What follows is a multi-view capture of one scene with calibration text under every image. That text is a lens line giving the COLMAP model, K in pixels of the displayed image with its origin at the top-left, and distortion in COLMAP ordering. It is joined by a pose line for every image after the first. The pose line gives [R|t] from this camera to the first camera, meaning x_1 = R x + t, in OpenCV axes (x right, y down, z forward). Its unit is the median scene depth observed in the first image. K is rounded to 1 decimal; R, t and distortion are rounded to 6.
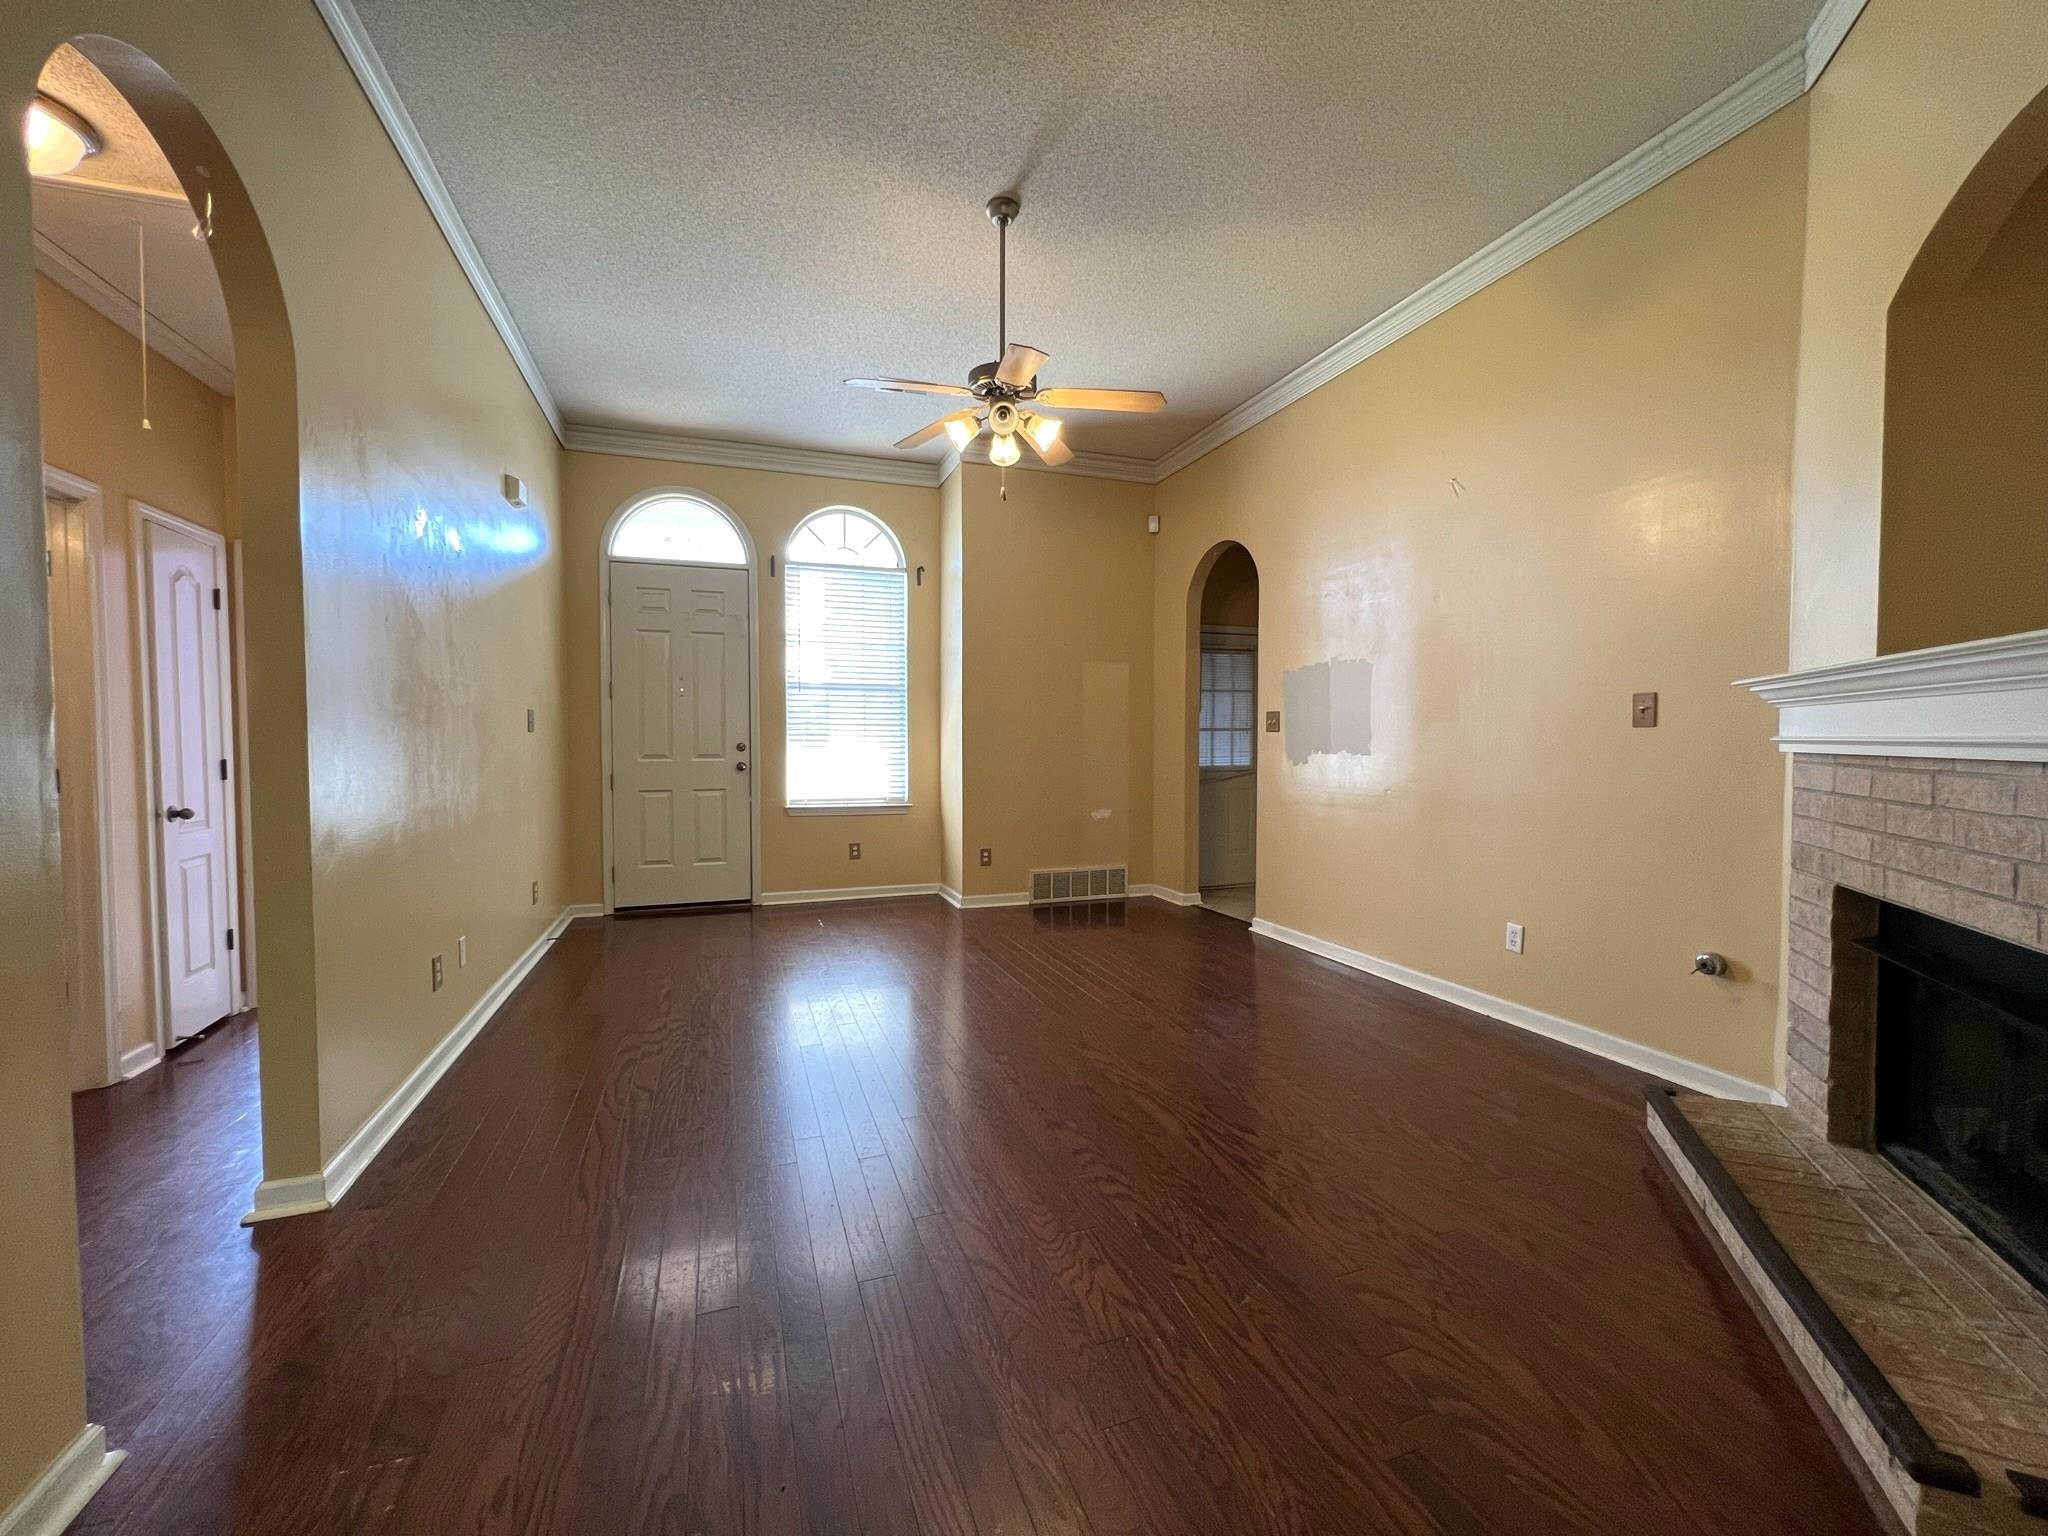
lens RADIAL K [[821.5, 0, 1022.7], [0, 821.5, 766.2], [0, 0, 1]] dist [0.000180, -0.000067]
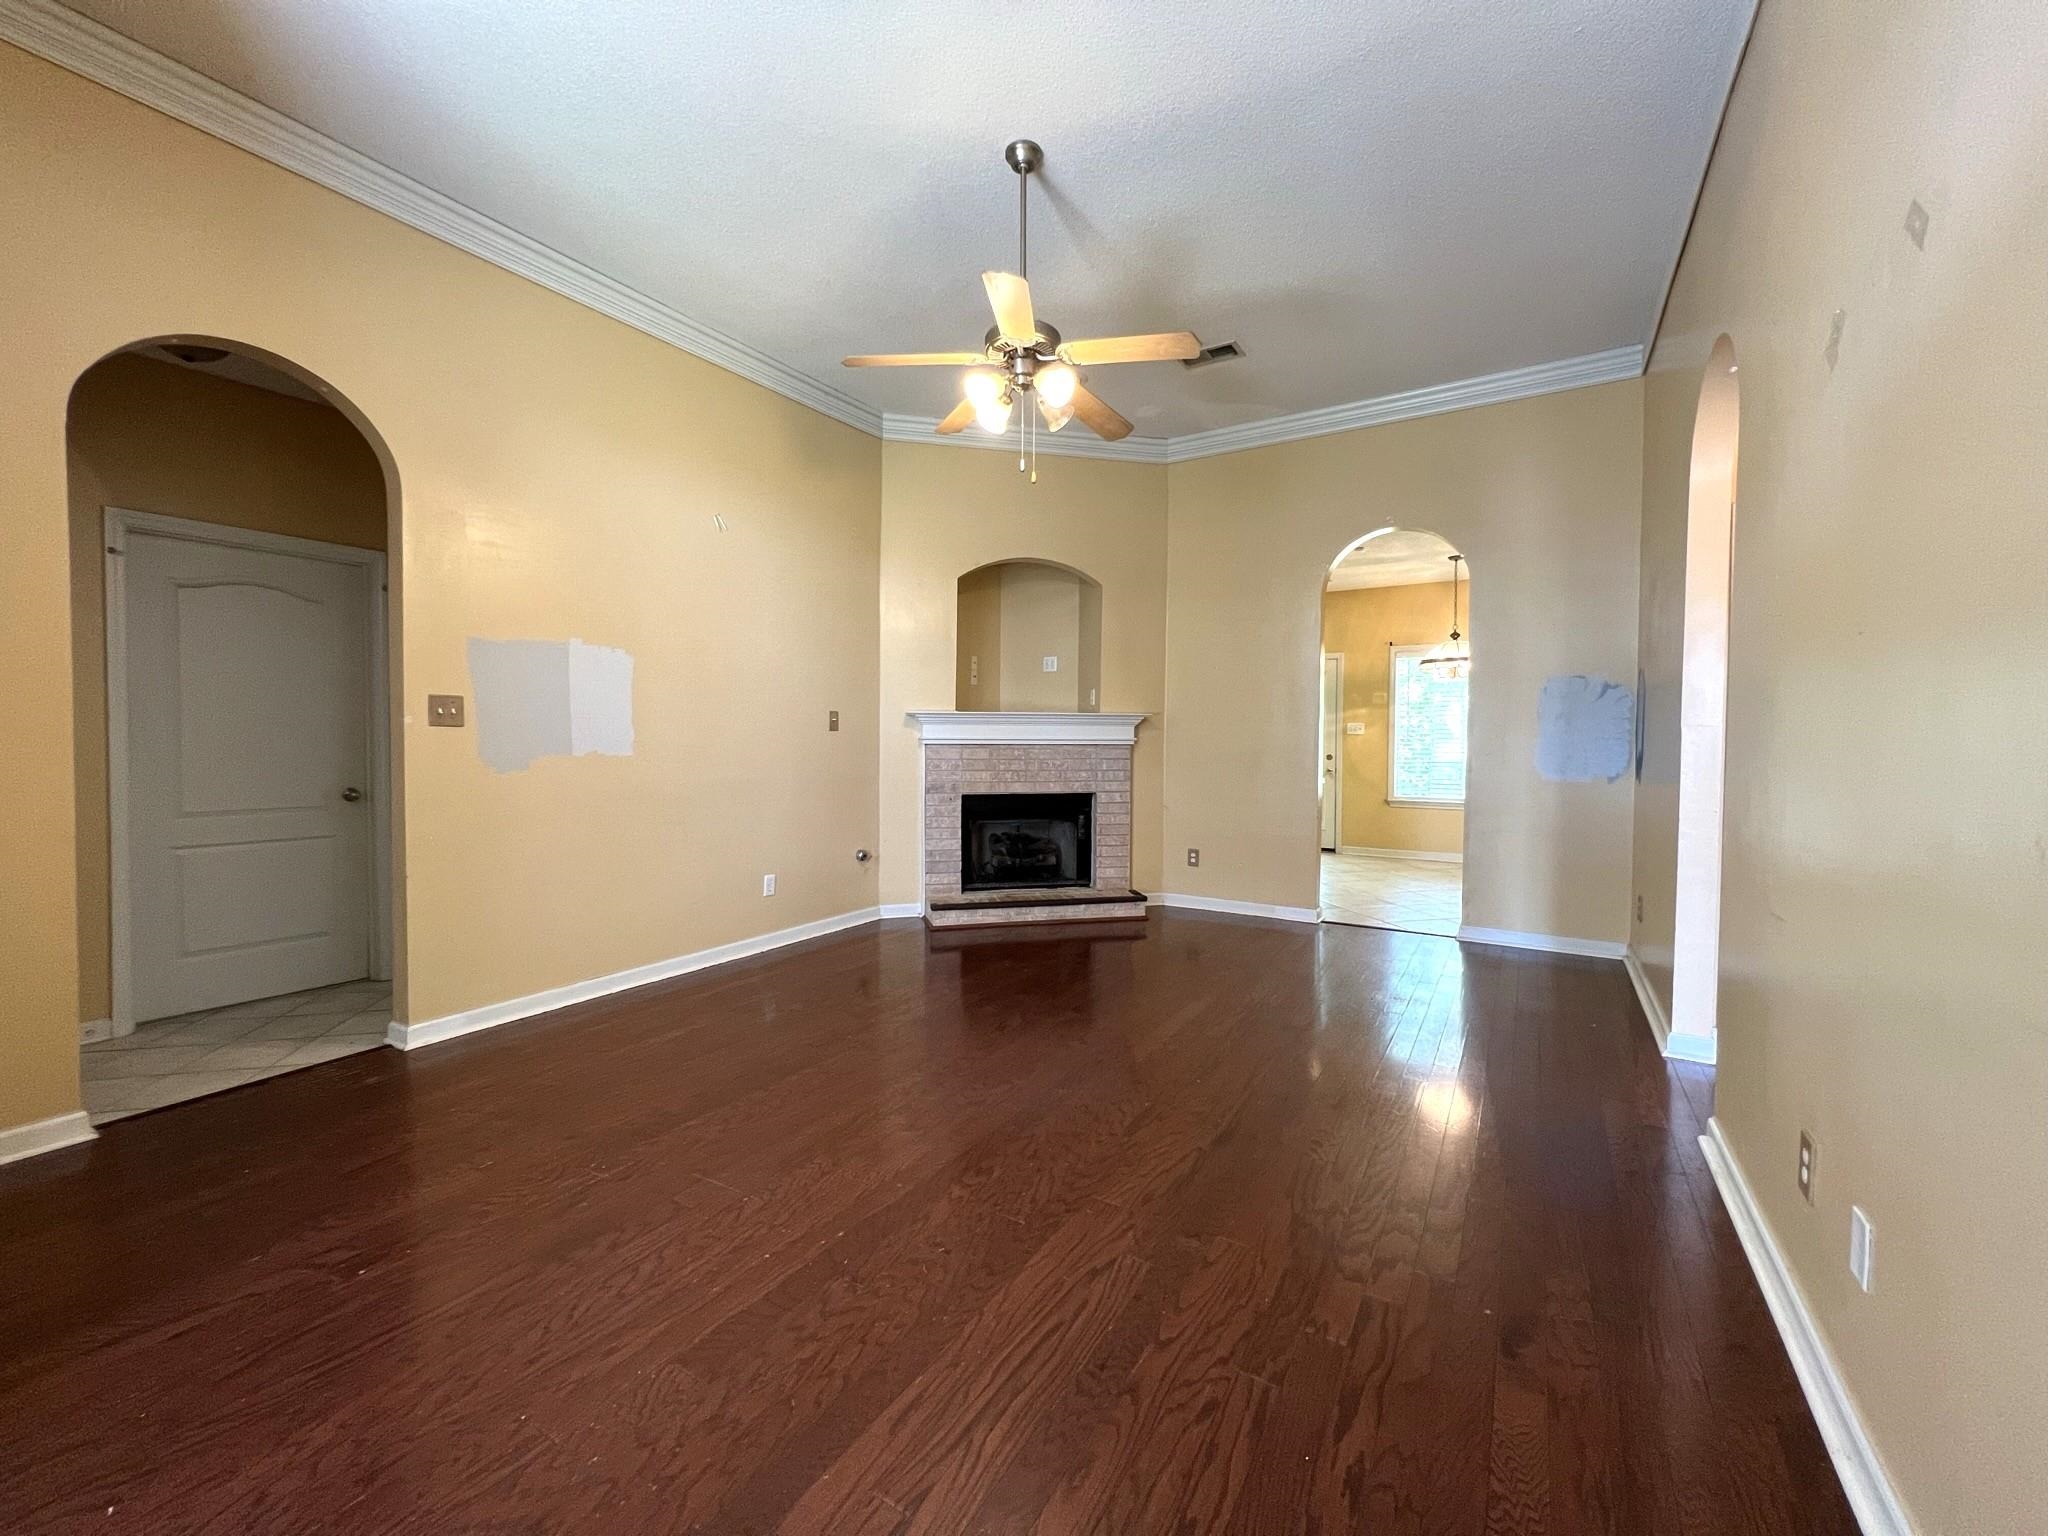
lens RADIAL K [[821.5, 0, 1023.3], [0, 821.5, 765.9], [0, 0, 1]] dist [0.000180, -0.000067]
pose [[-0.617014, -0.020776, 0.786678, -0.725360], [0.029500, 0.998338, 0.049504, -0.042195], [-0.786399, 0.053752, -0.615376, 1.510085]]
